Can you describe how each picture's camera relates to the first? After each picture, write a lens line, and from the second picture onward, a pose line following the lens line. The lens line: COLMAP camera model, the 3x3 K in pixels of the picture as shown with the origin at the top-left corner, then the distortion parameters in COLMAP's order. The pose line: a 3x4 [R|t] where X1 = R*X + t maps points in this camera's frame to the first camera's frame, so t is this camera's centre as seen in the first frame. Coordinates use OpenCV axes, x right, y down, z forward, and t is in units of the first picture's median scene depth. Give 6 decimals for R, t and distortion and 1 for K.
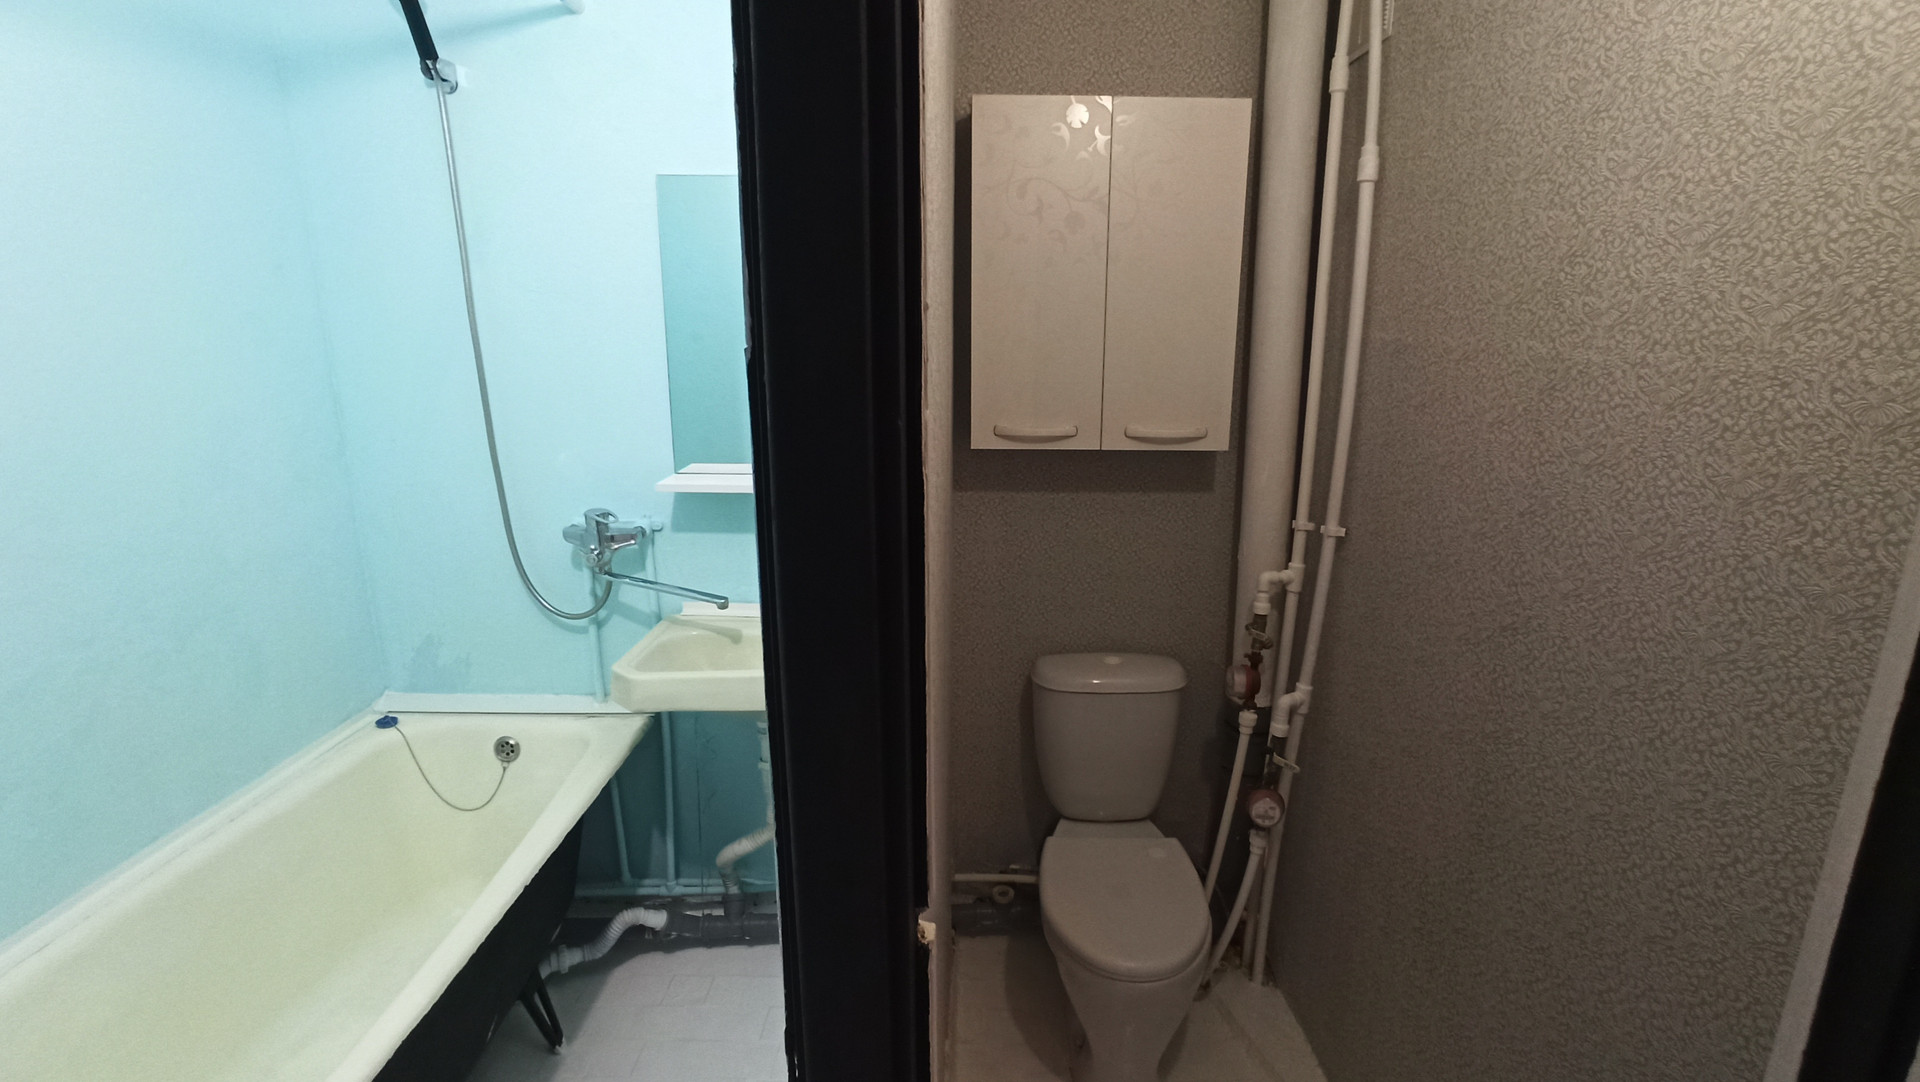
lens RADIAL K [[869.8, 0, 974.0], [0, 869.8, 539.2], [0, 0, 1]] dist [-0.066118, 0.040400]
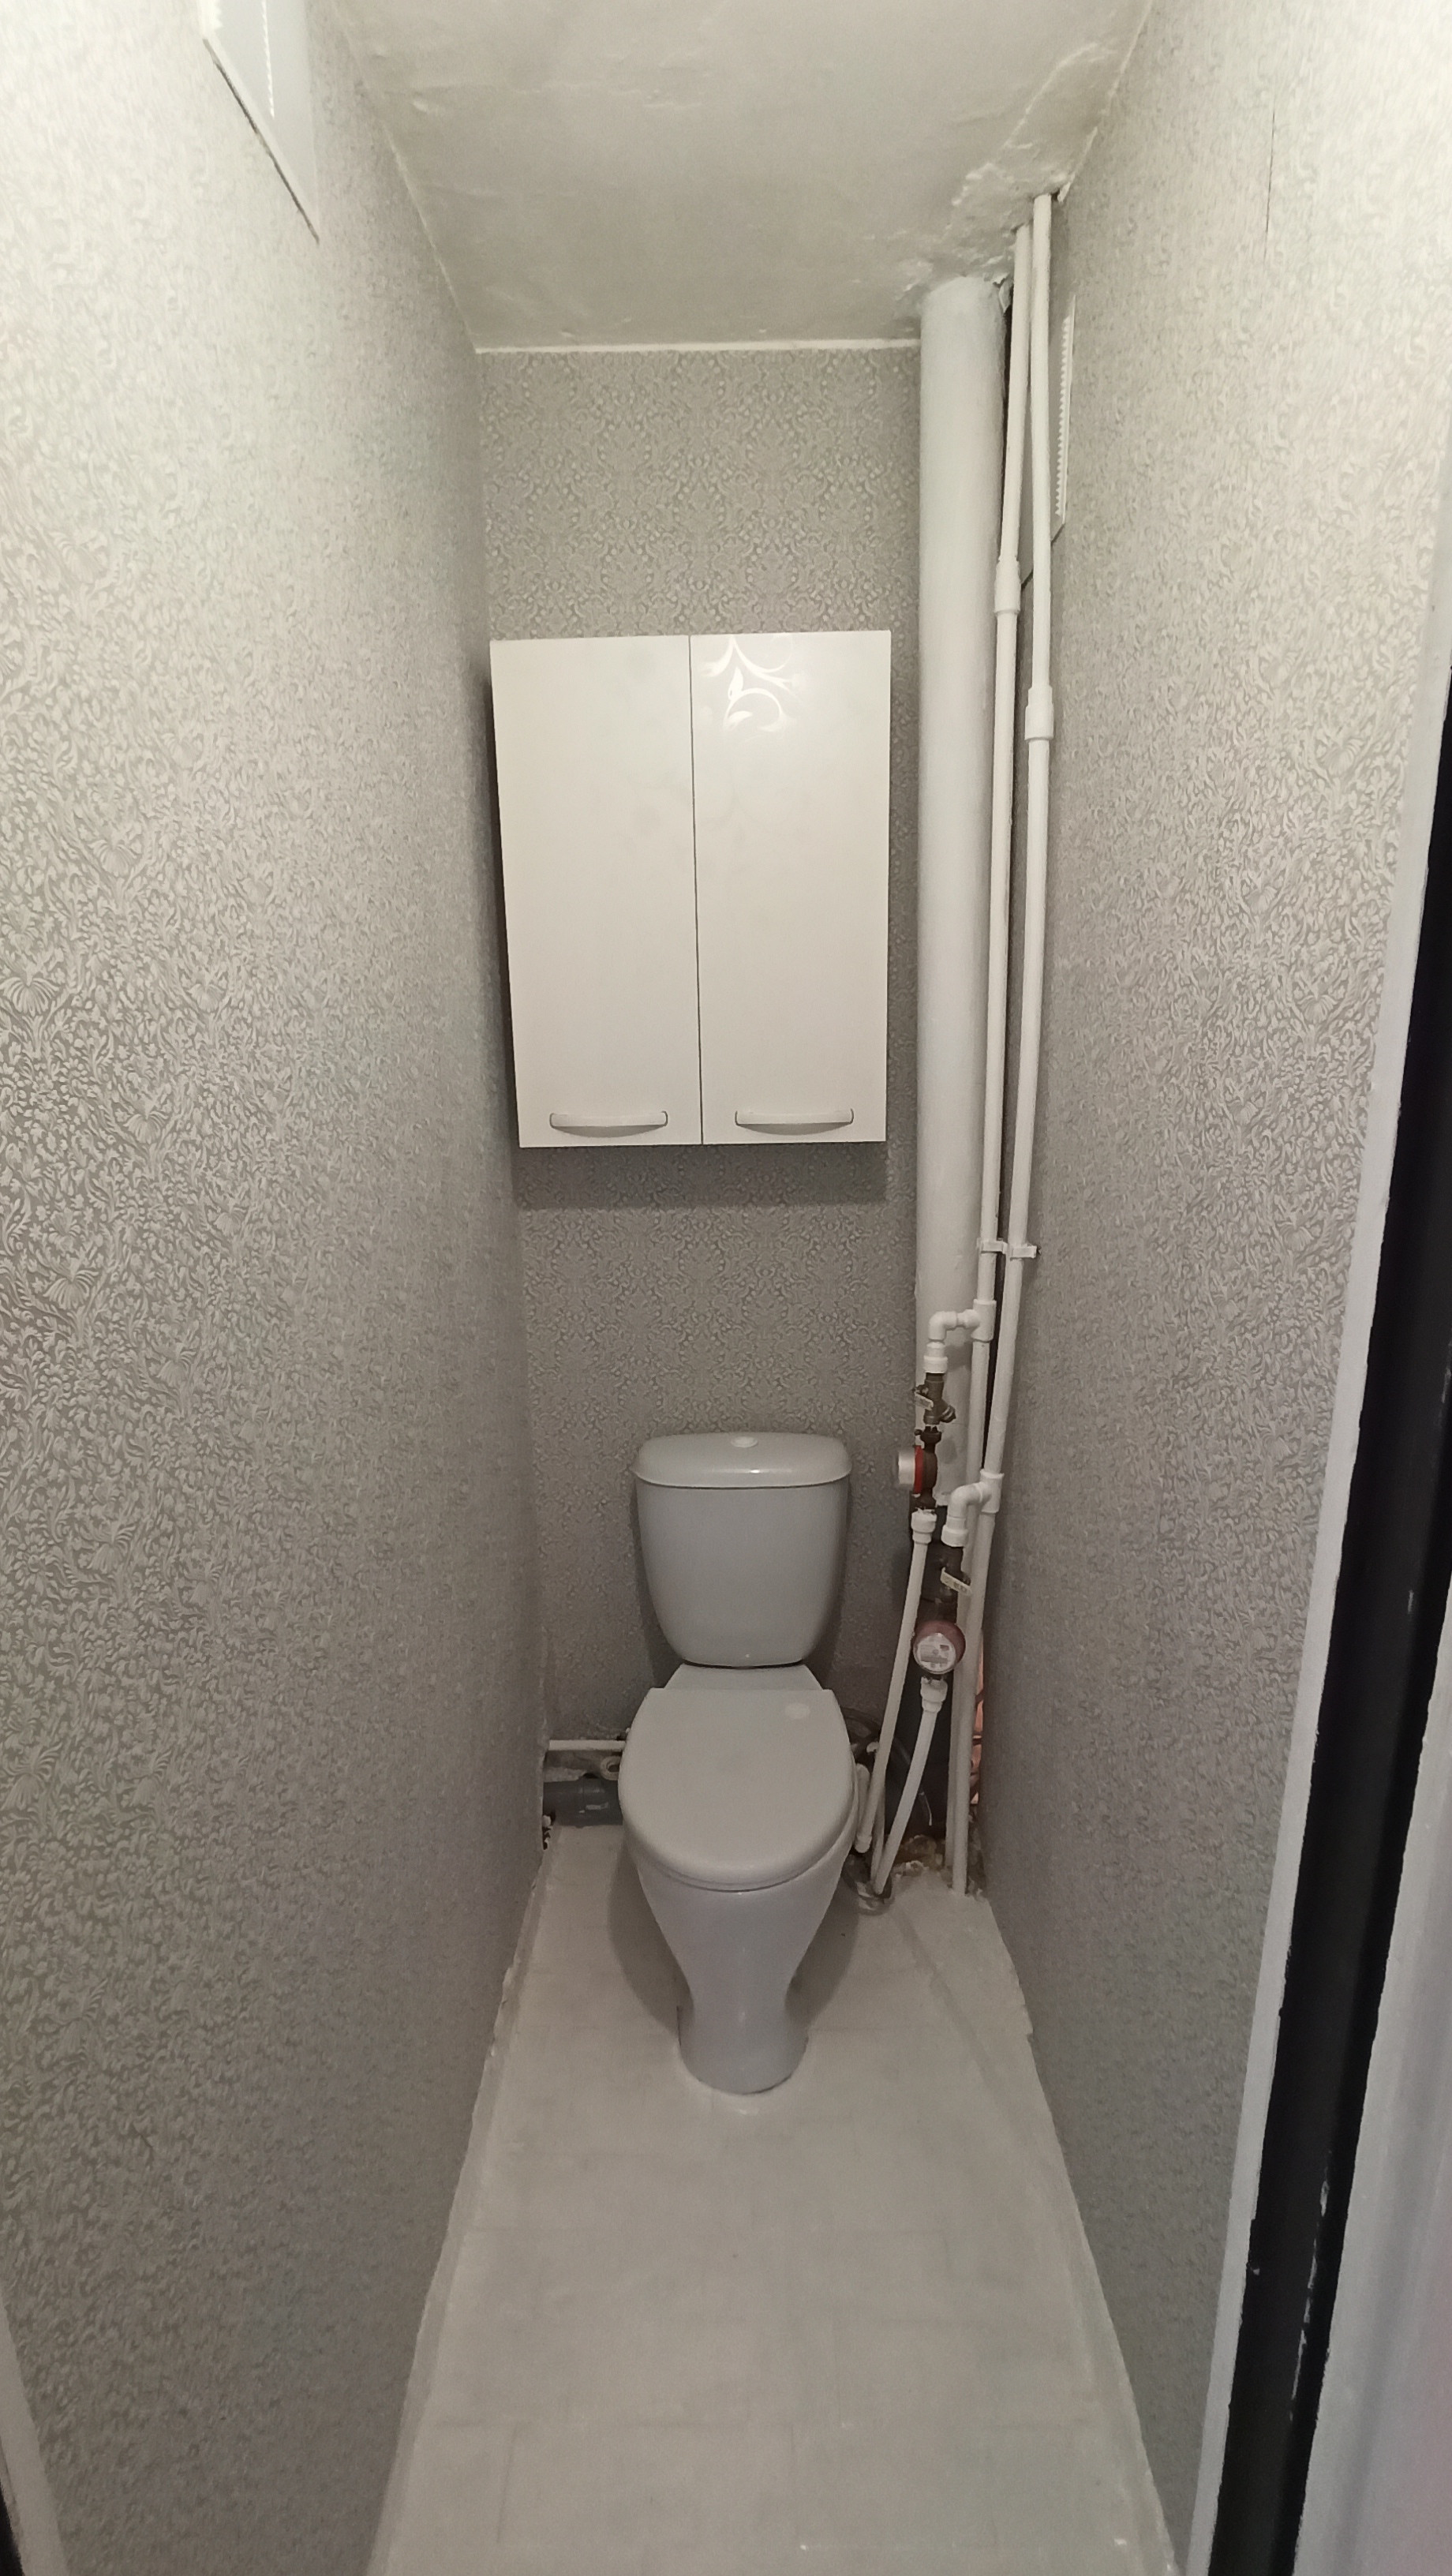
lens RADIAL K [[1167.0, 0, 720.3], [0, 1167.0, 1318.6], [0, 0, 1]] dist [-0.066118, 0.040400]
pose [[0.999120, -0.018274, -0.037756, 0.197981], [0.018974, 0.999653, 0.018262, 0.022646], [0.037409, -0.018962, 0.999120, 0.048993]]
